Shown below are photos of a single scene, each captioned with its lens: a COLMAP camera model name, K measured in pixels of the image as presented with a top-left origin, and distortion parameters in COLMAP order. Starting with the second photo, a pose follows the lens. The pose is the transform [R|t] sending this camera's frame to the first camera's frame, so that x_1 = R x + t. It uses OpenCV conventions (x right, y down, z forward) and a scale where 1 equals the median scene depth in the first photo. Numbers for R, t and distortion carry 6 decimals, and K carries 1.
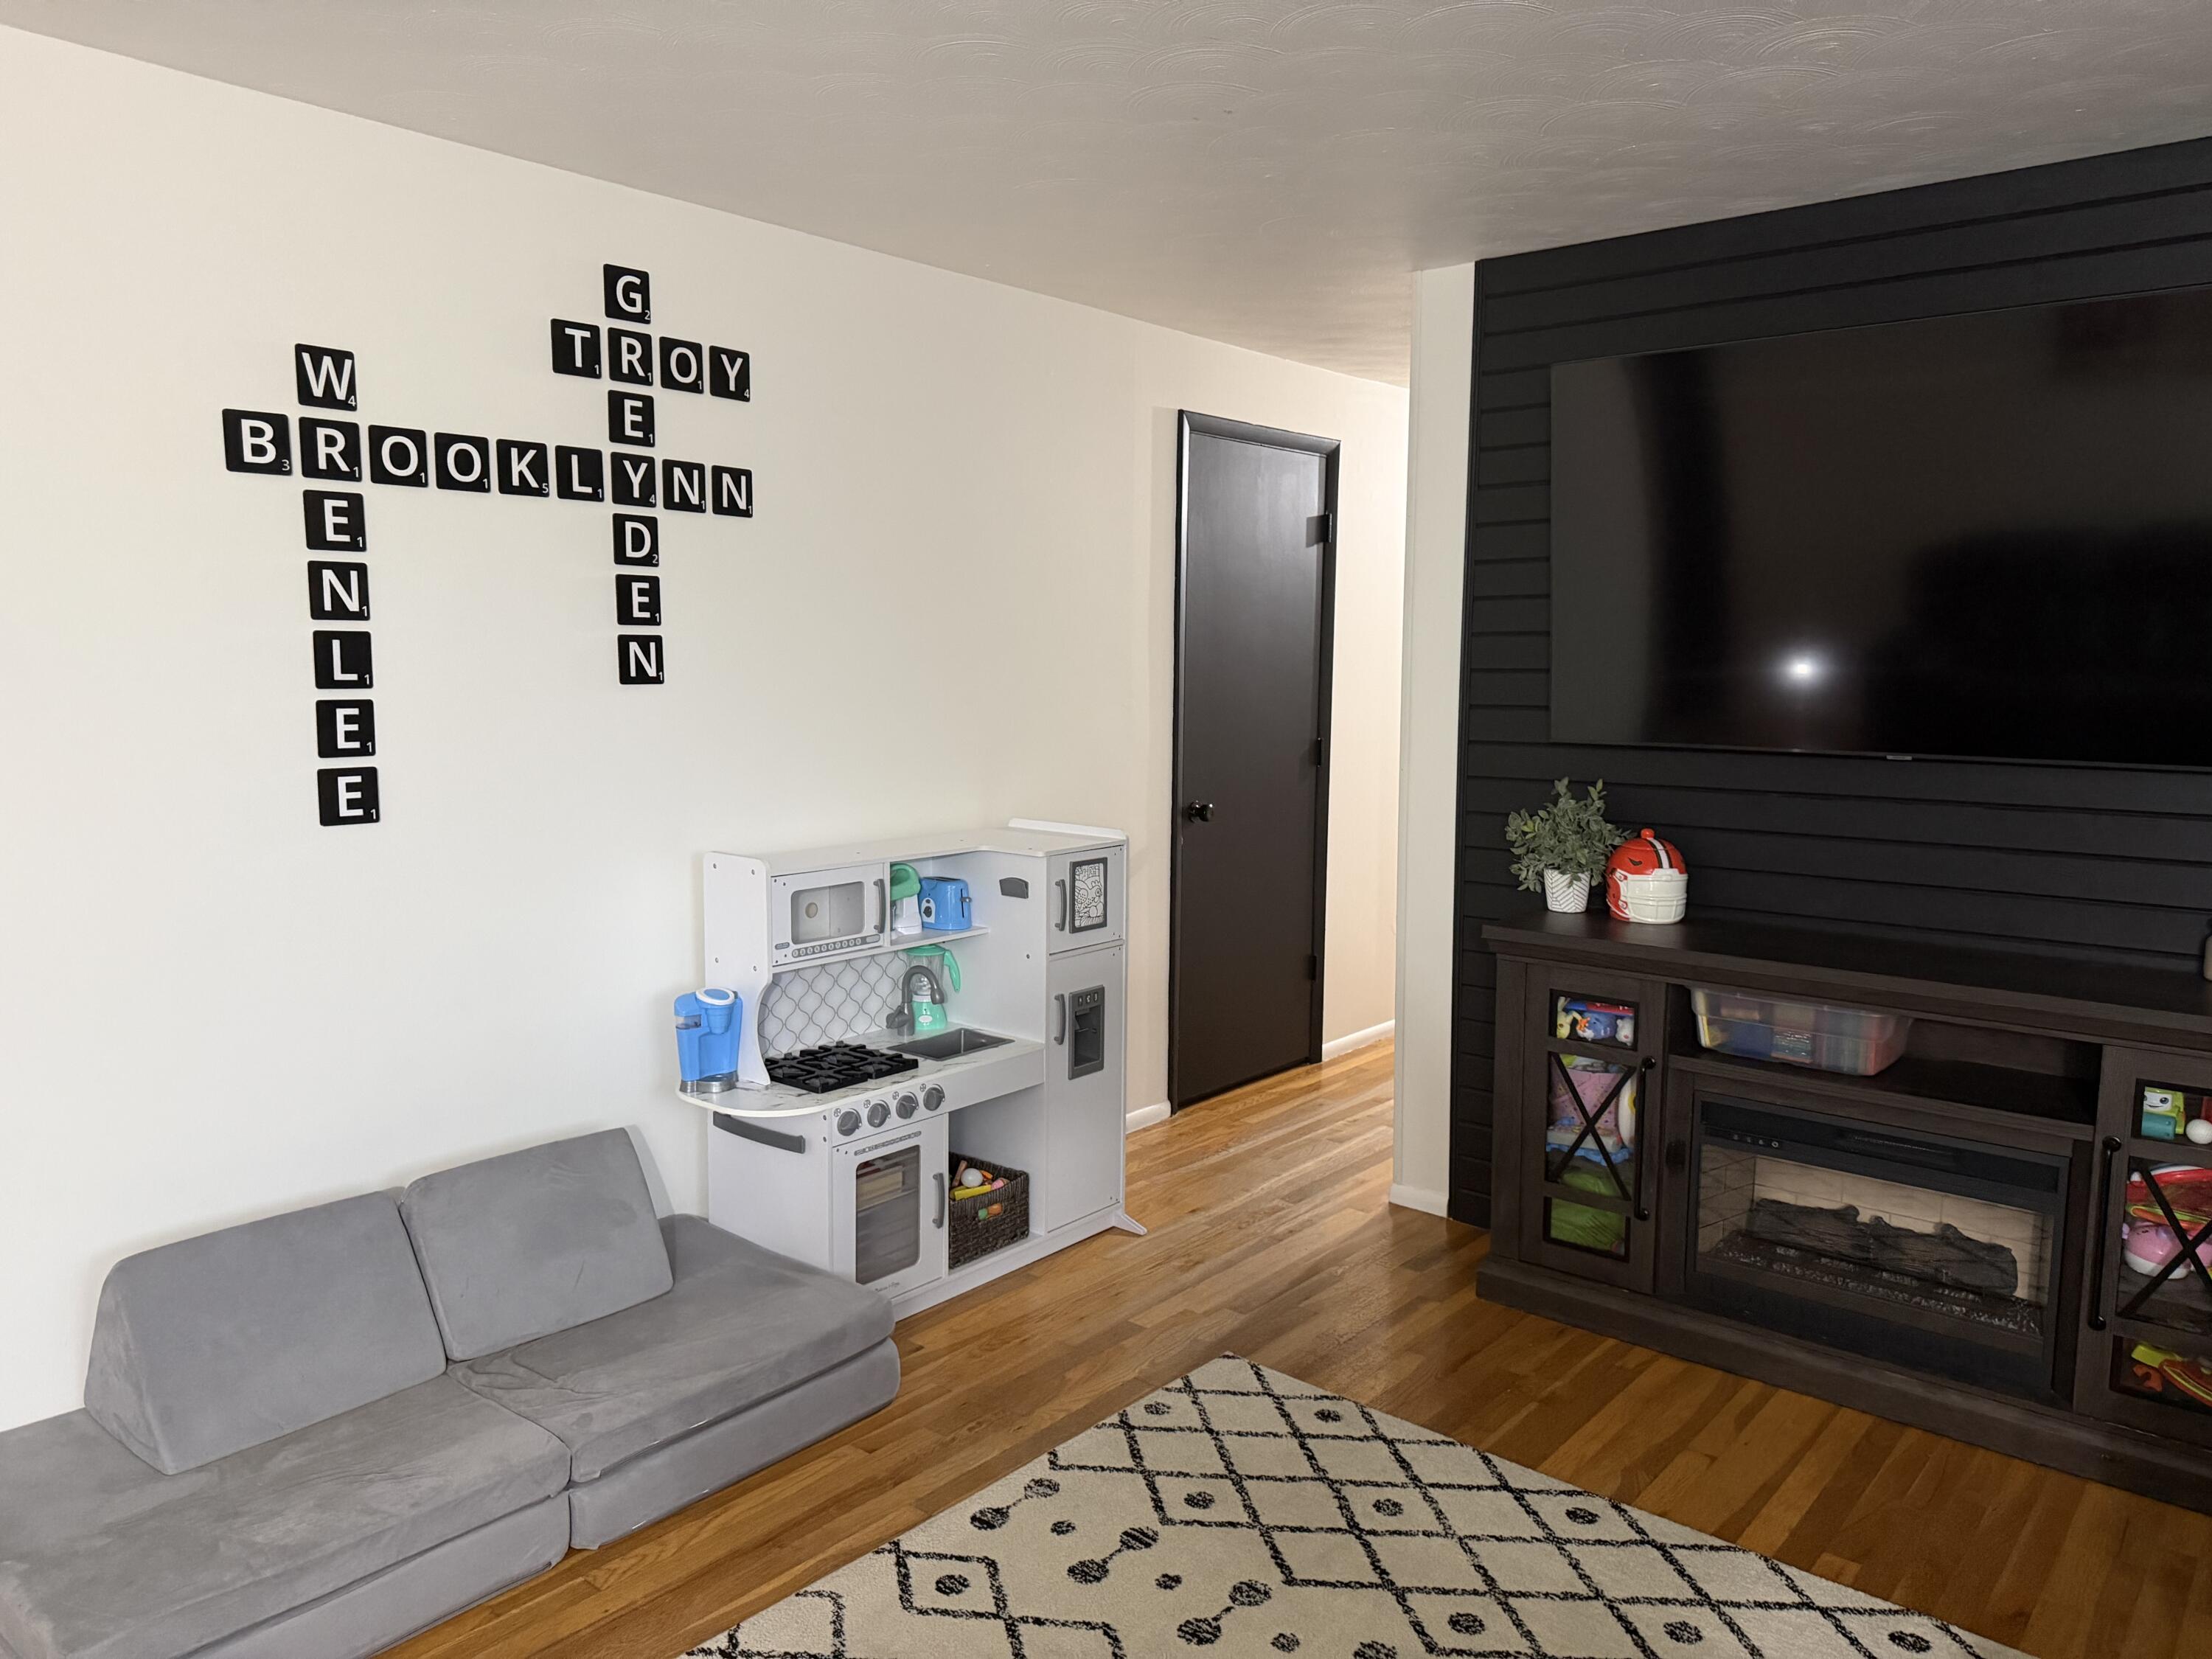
lens RADIAL K [[1571.8, 0, 1080.4], [0, 1571.8, 833.7], [0, 0, 1]] dist [0.045806, -0.053844]
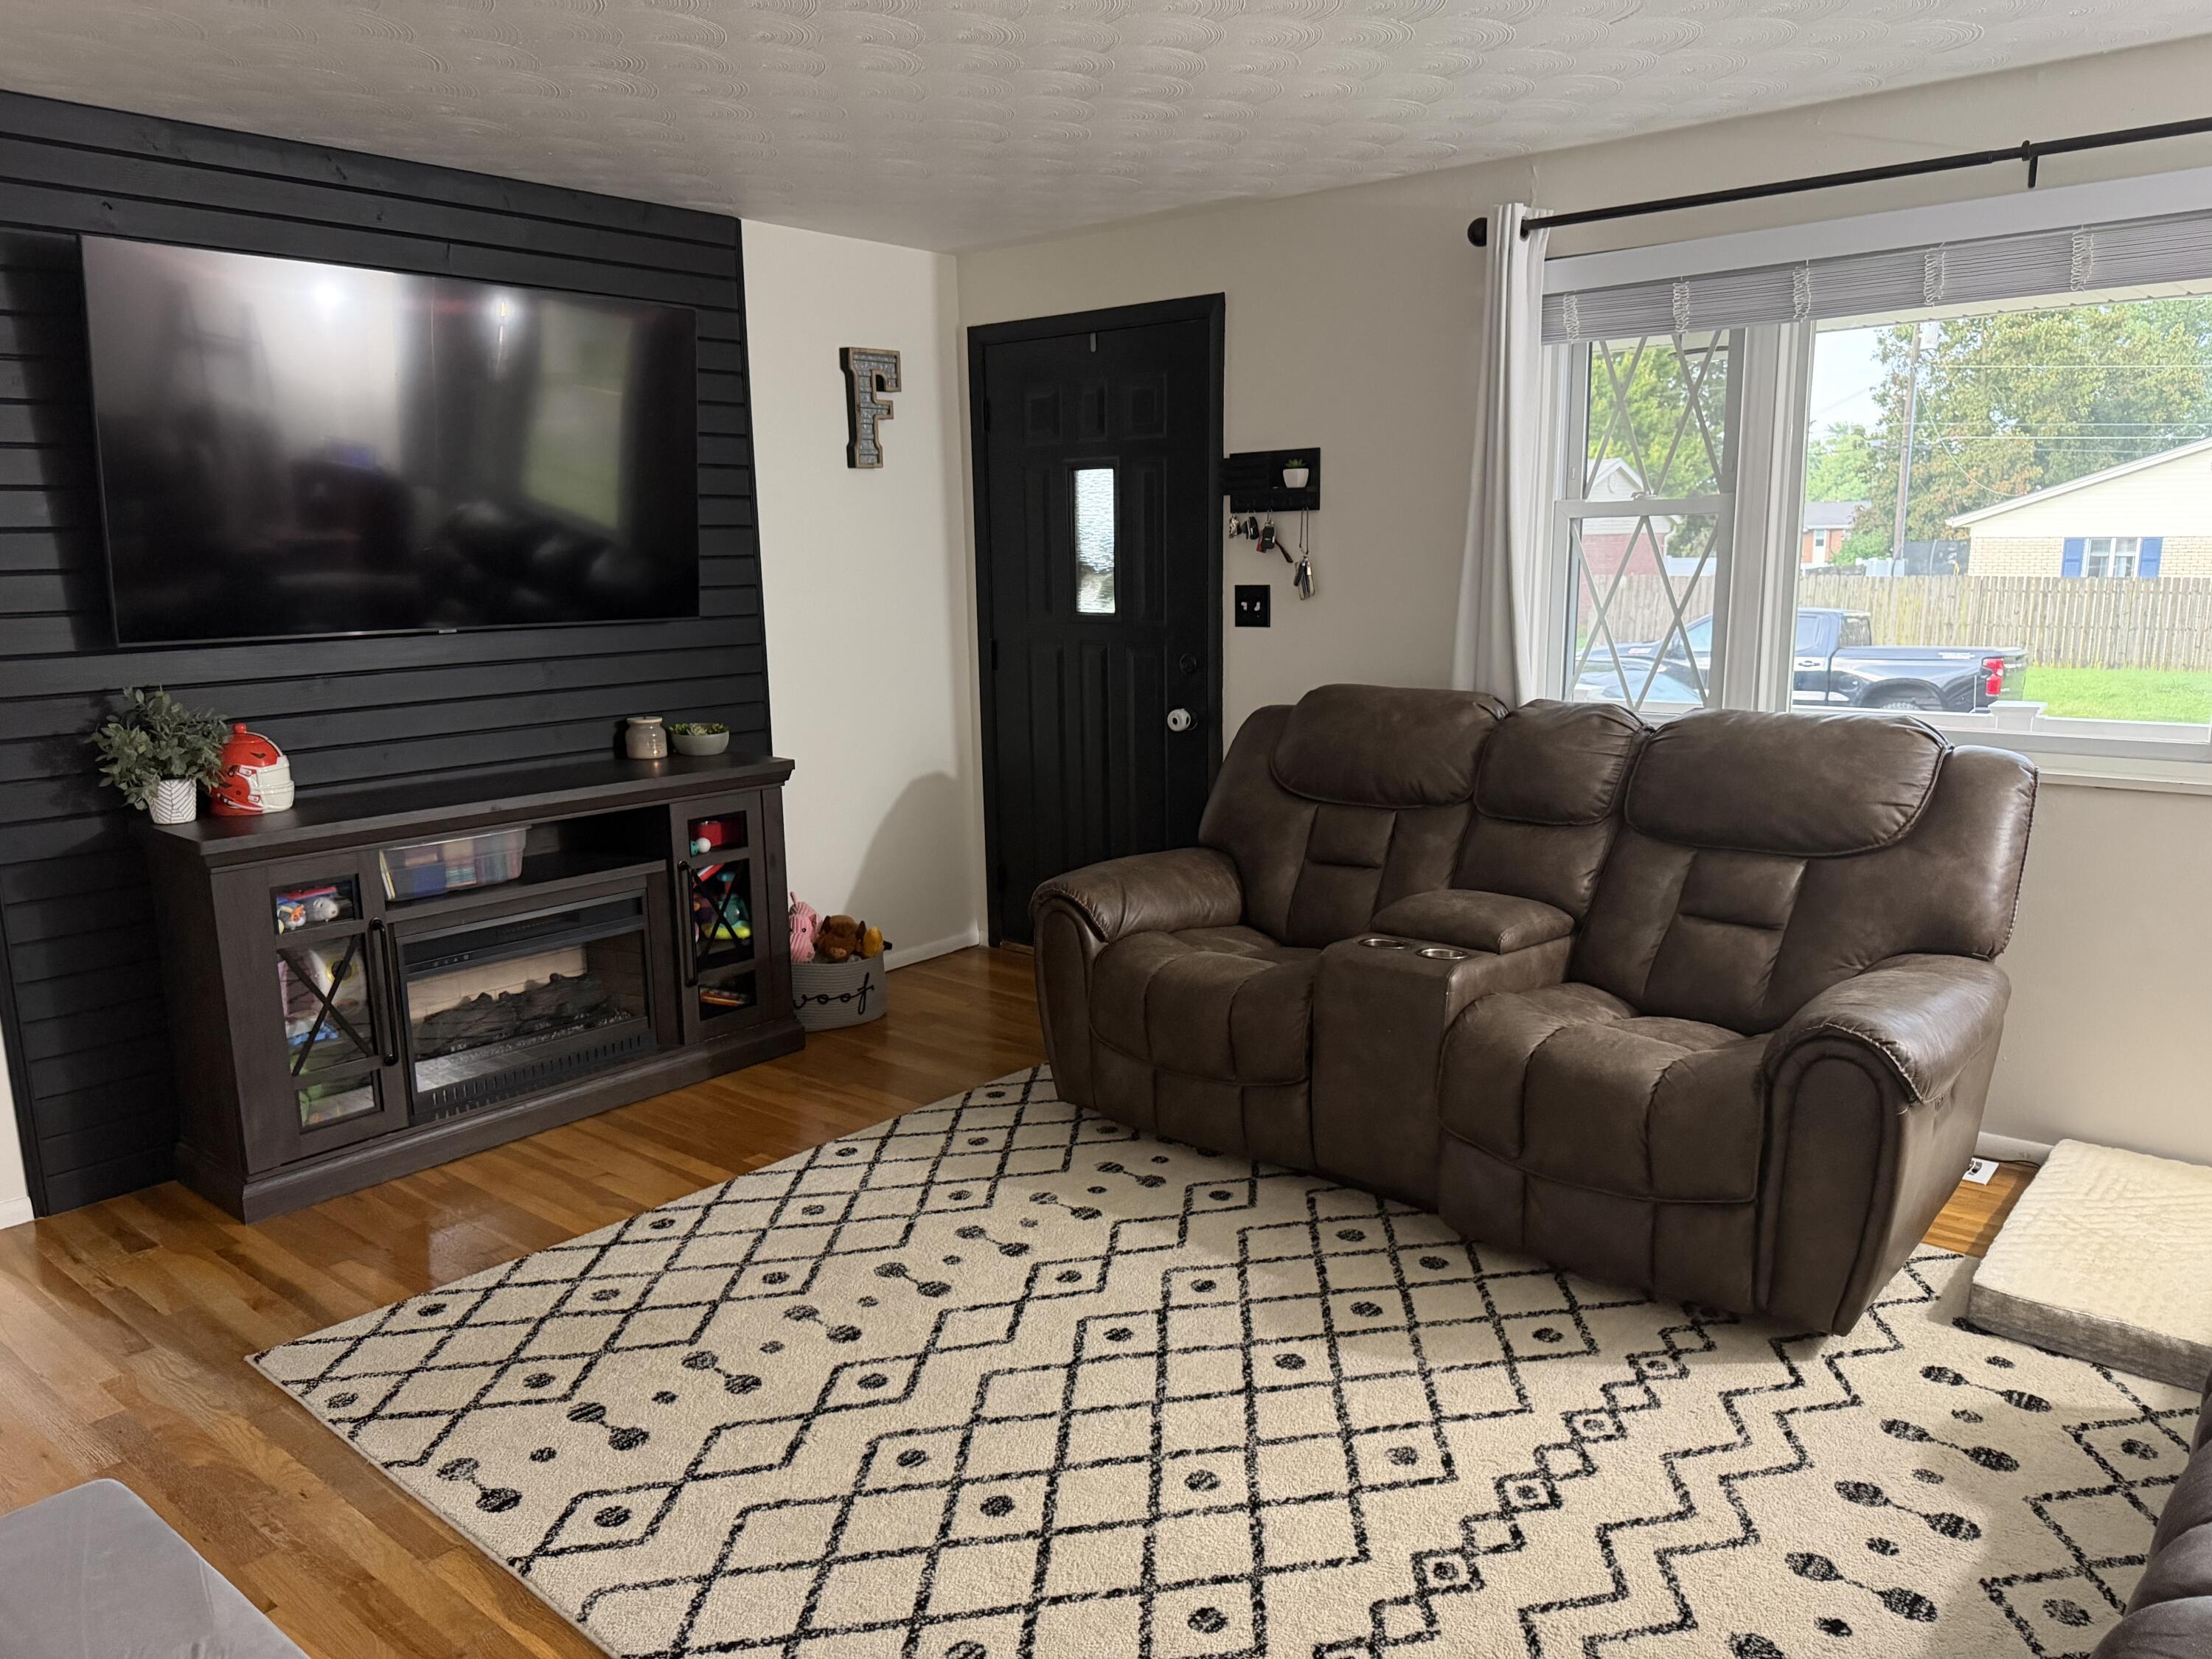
lens RADIAL K [[1571.8, 0, 1105.4], [0, 1571.8, 848.4], [0, 0, 1]] dist [0.045806, -0.053844]
pose [[-0.004324, -0.200727, 0.979638, -0.836596], [0.130842, 0.971111, 0.199557, -0.070418], [-0.991394, 0.129041, 0.022065, 0.546926]]
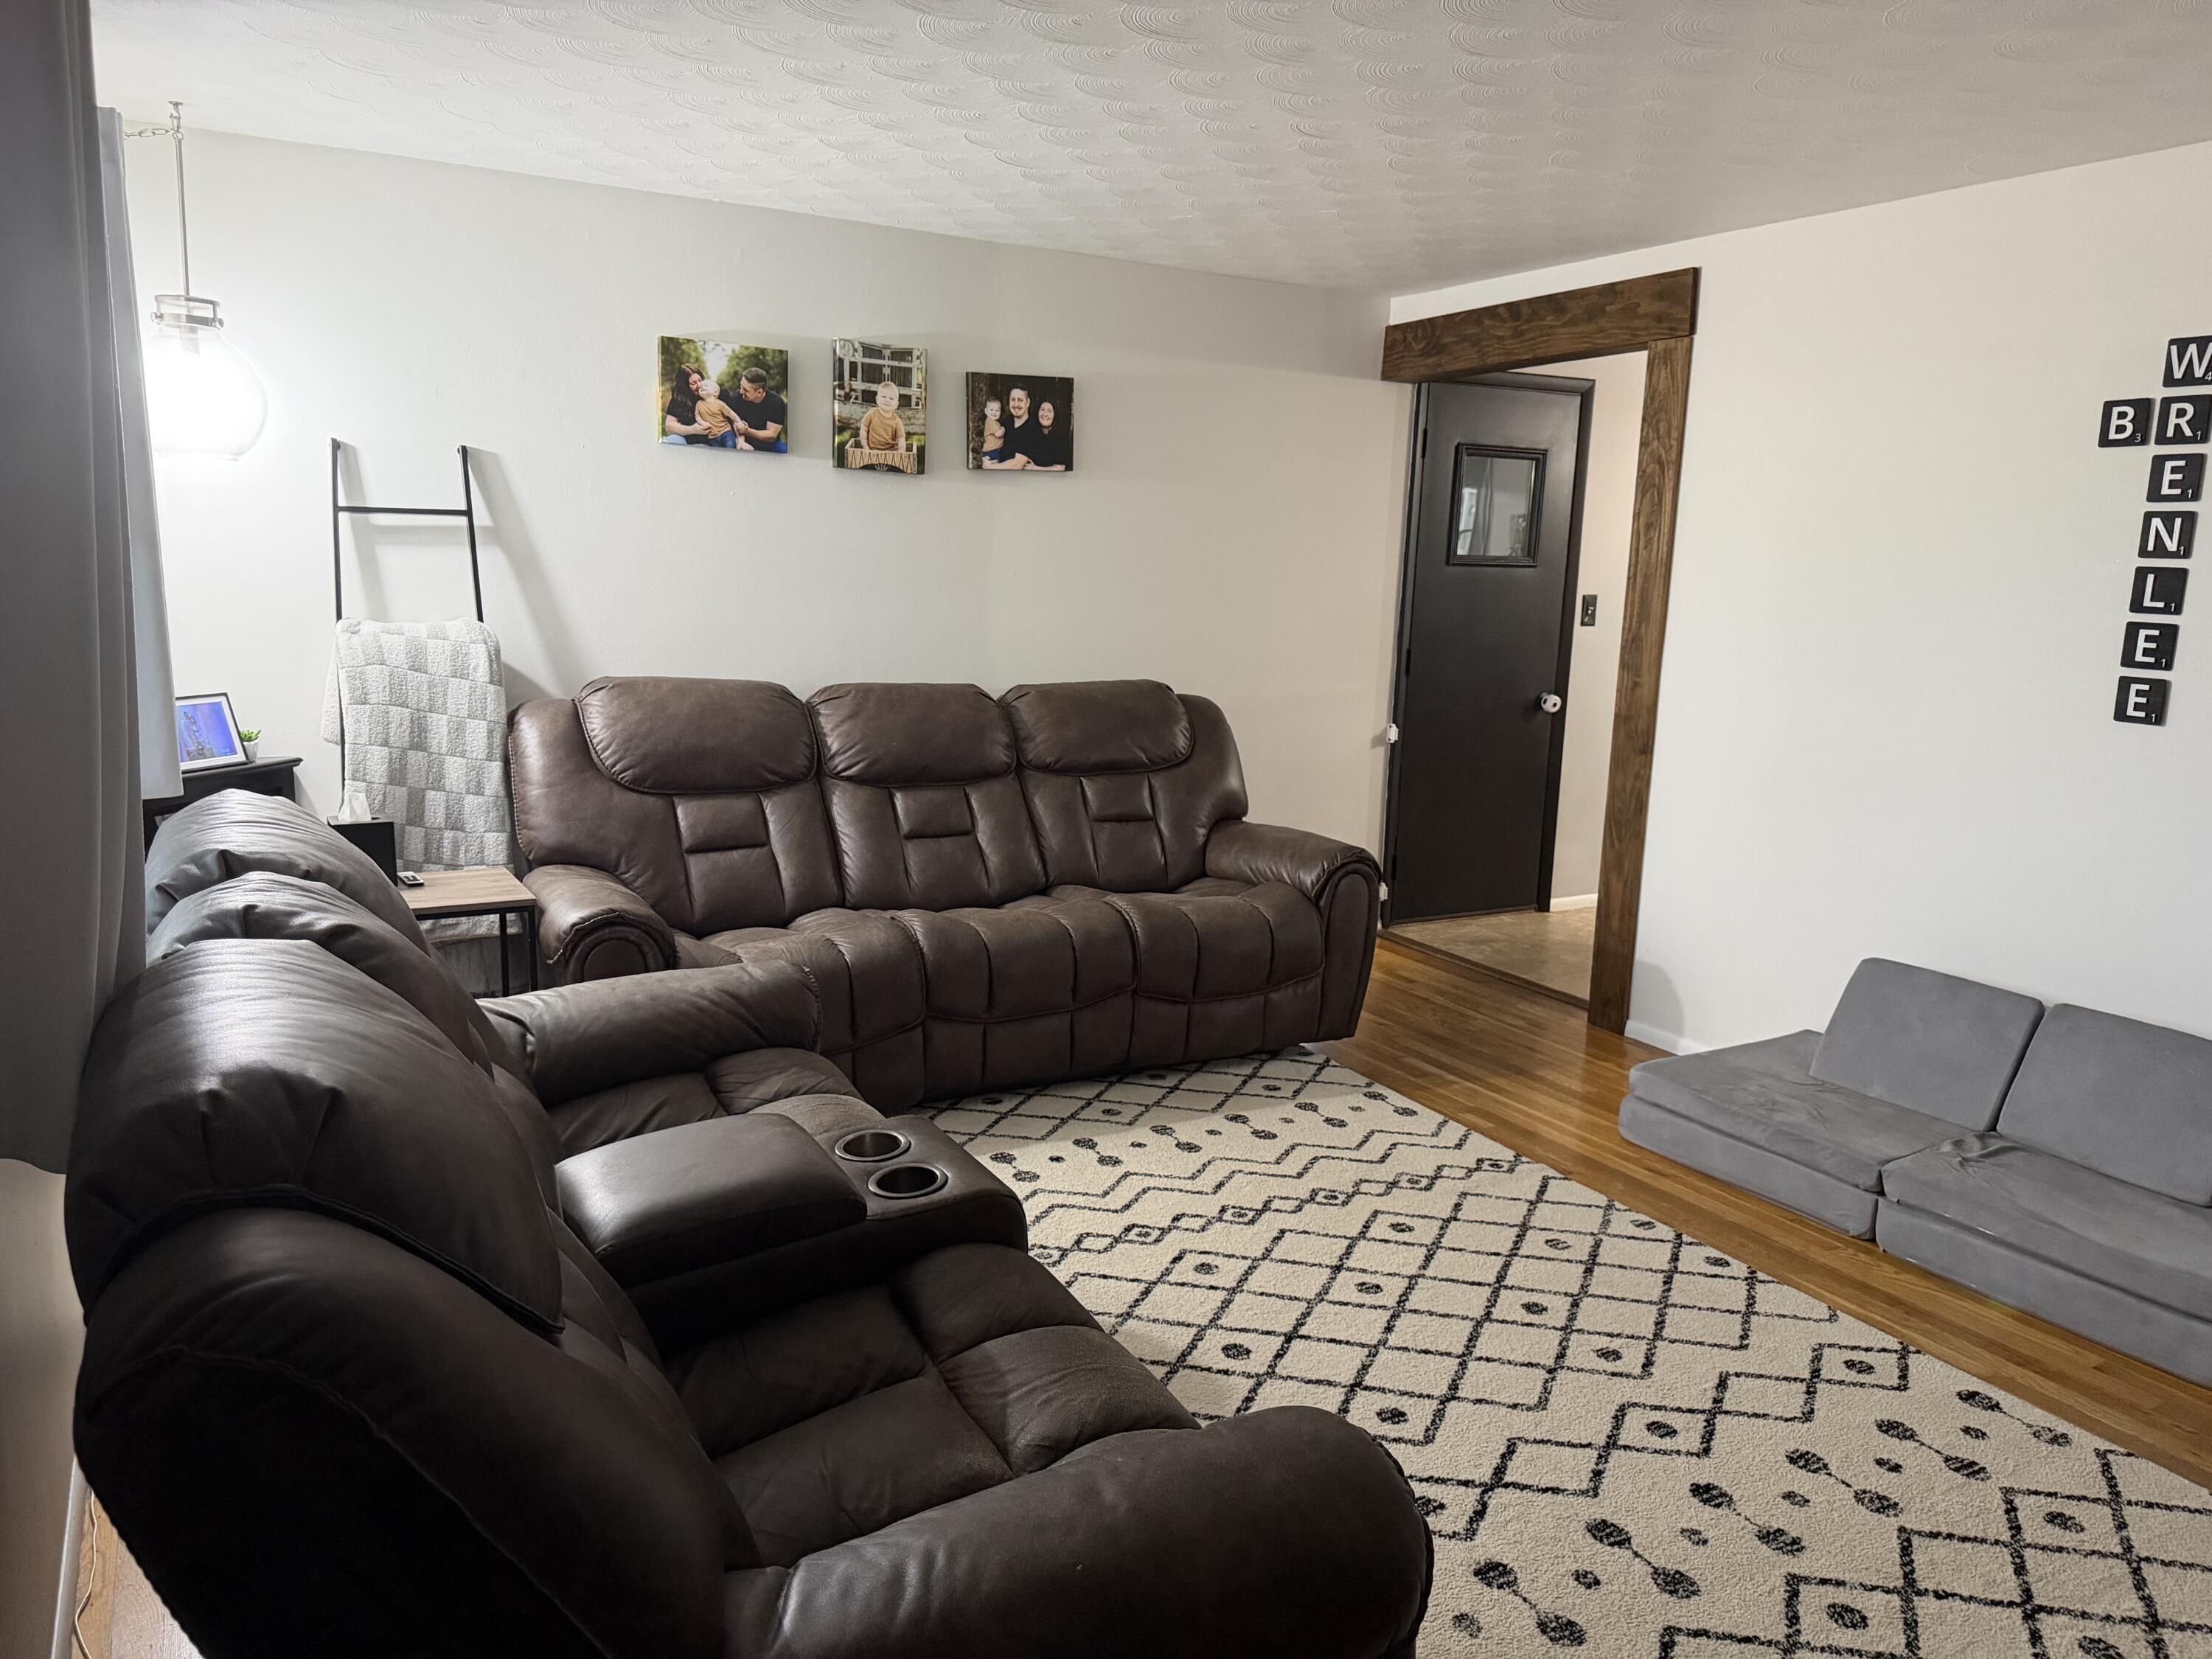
lens RADIAL K [[1571.8, 0, 1146.9], [0, 1571.8, 832.4], [0, 0, 1]] dist [0.045806, -0.053844]
pose [[-0.317506, 0.149999, -0.936317, 0.995160], [-0.145889, 0.967927, 0.204533, -0.066522], [0.936967, 0.201539, -0.285440, 0.664683]]
